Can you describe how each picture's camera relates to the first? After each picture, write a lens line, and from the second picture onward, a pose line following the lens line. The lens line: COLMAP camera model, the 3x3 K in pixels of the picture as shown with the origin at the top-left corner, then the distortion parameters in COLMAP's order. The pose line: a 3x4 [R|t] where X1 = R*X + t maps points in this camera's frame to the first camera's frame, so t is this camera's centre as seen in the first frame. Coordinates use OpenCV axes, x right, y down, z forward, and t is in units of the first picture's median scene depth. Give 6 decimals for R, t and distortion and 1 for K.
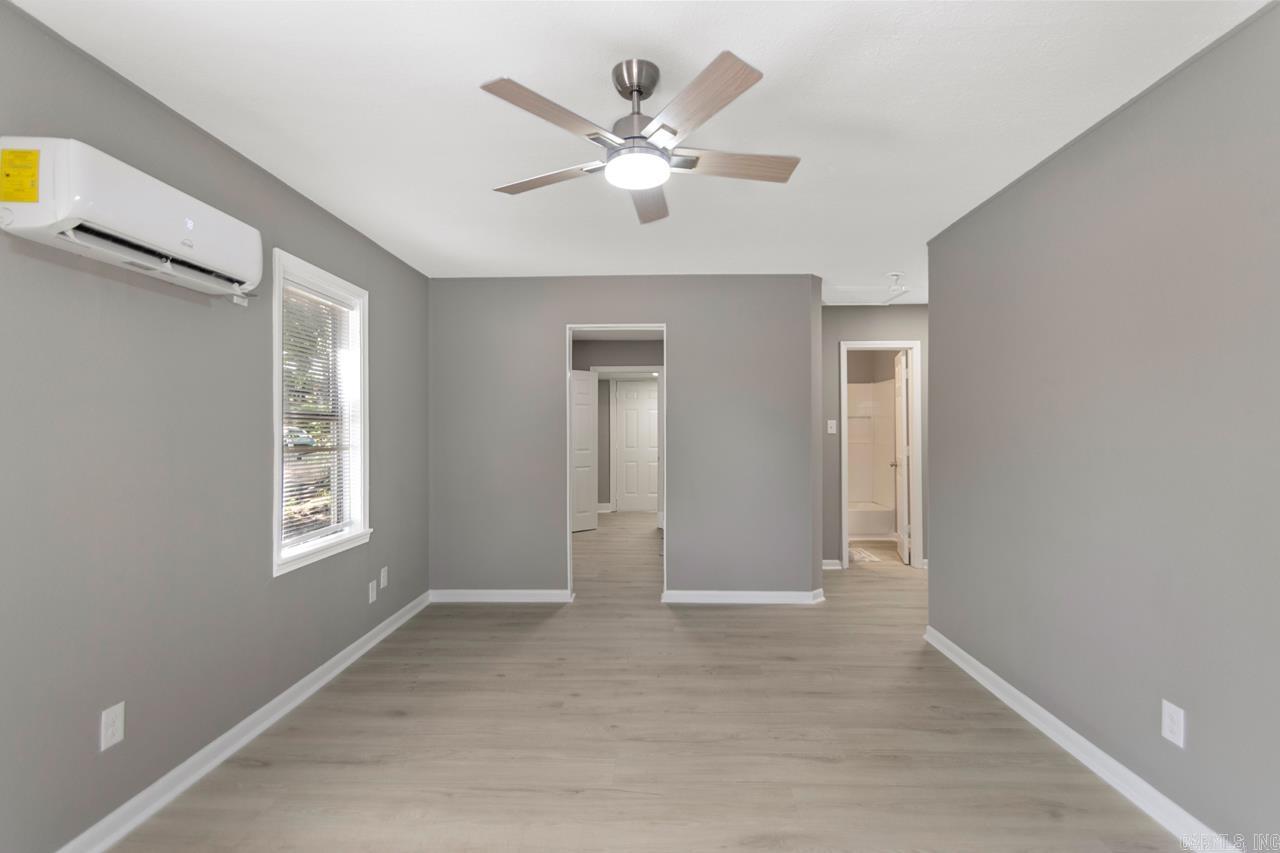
lens RADIAL K [[607.6, 0, 645.1], [0, 607.6, 432.4], [0, 0, 1]] dist [0.004489, -0.000105]
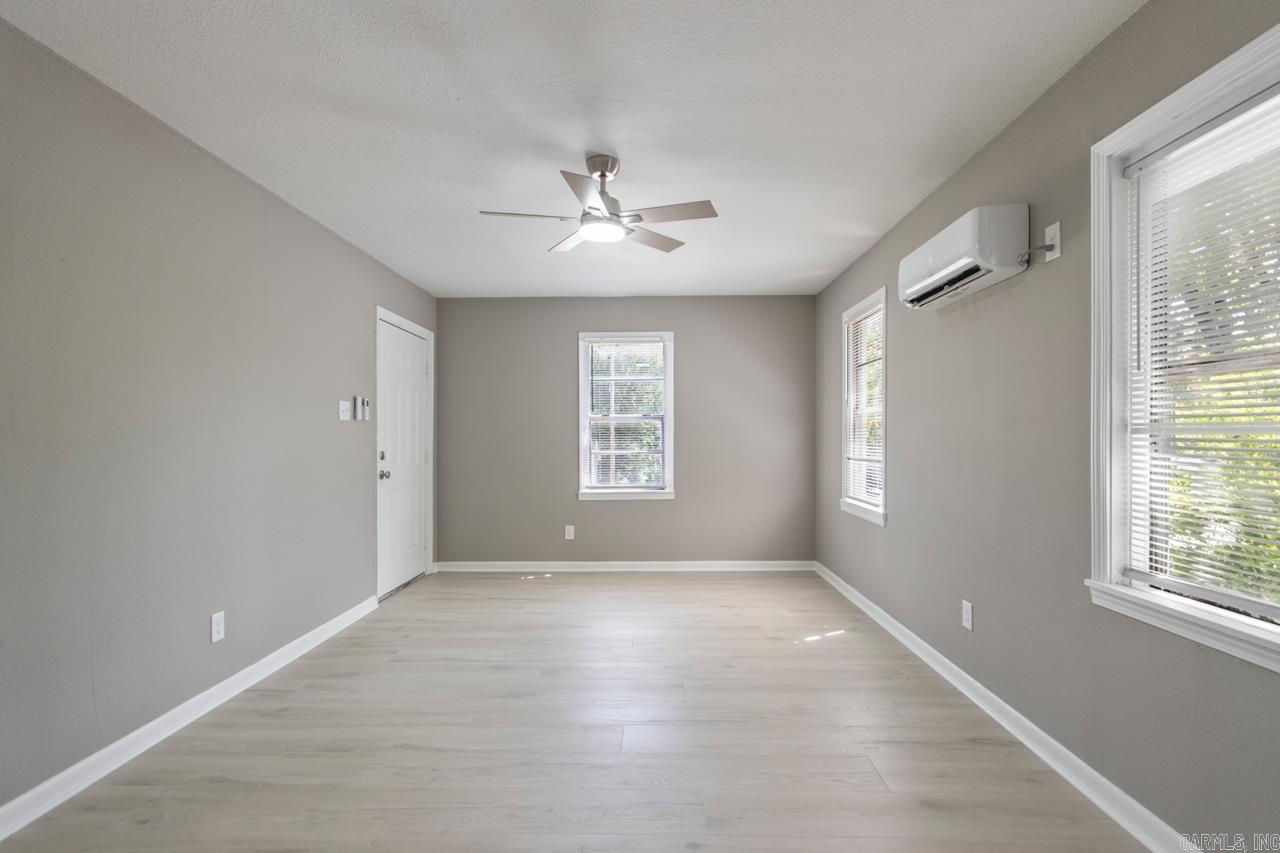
lens RADIAL K [[607.6, 0, 645.1], [0, 607.6, 432.4], [0, 0, 1]] dist [0.004489, -0.000105]
pose [[-0.999960, 0.007895, -0.004155, -0.083044], [0.007886, 0.999966, 0.002229, 0.032690], [0.004172, 0.002196, -0.999989, 1.923078]]
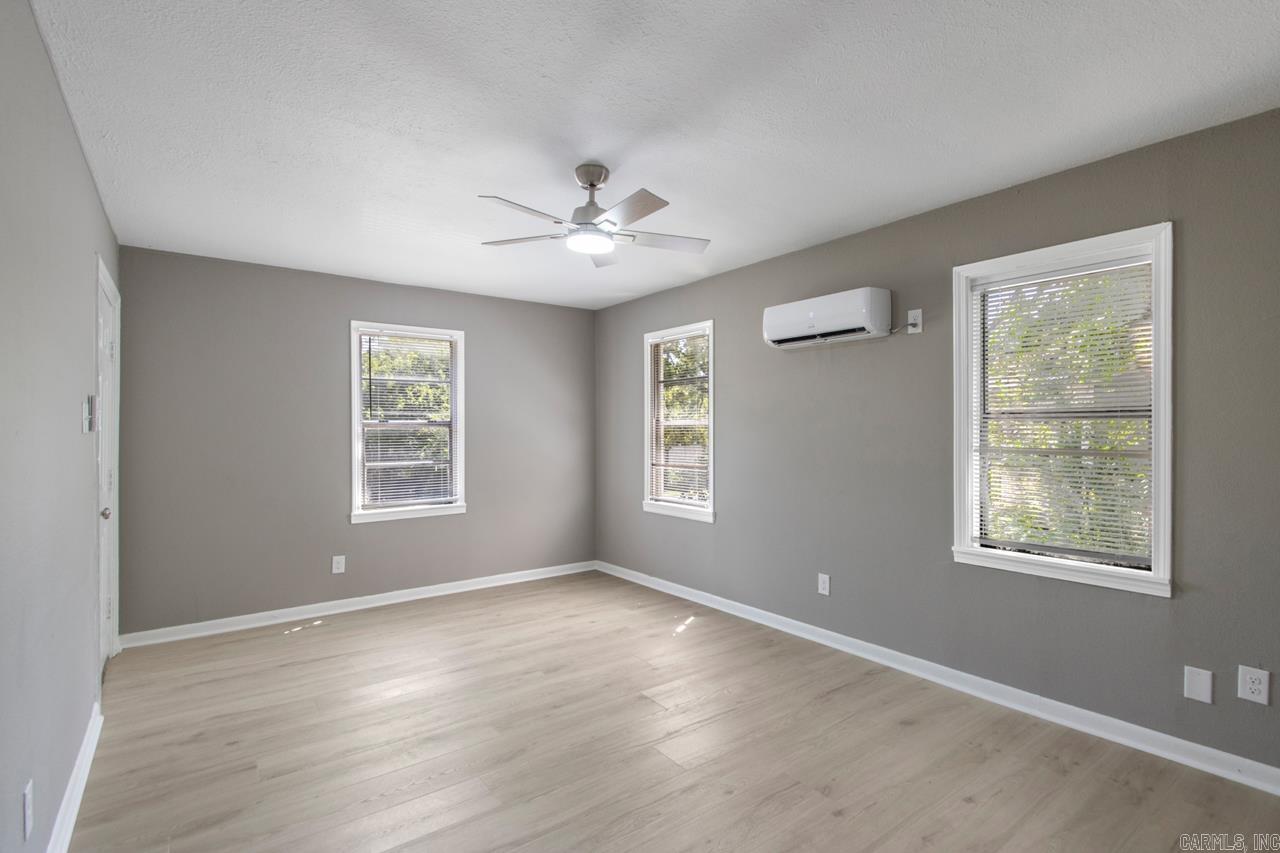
lens RADIAL K [[608.7, 0, 657.9], [0, 608.7, 419.5], [0, 0, 1]] dist [0.007648, -0.000154]
pose [[-0.778673, -0.007018, -0.627390, 0.586988], [-0.000977, 0.999950, -0.009973, -0.012564], [0.627429, -0.007153, -0.778641, 1.711164]]
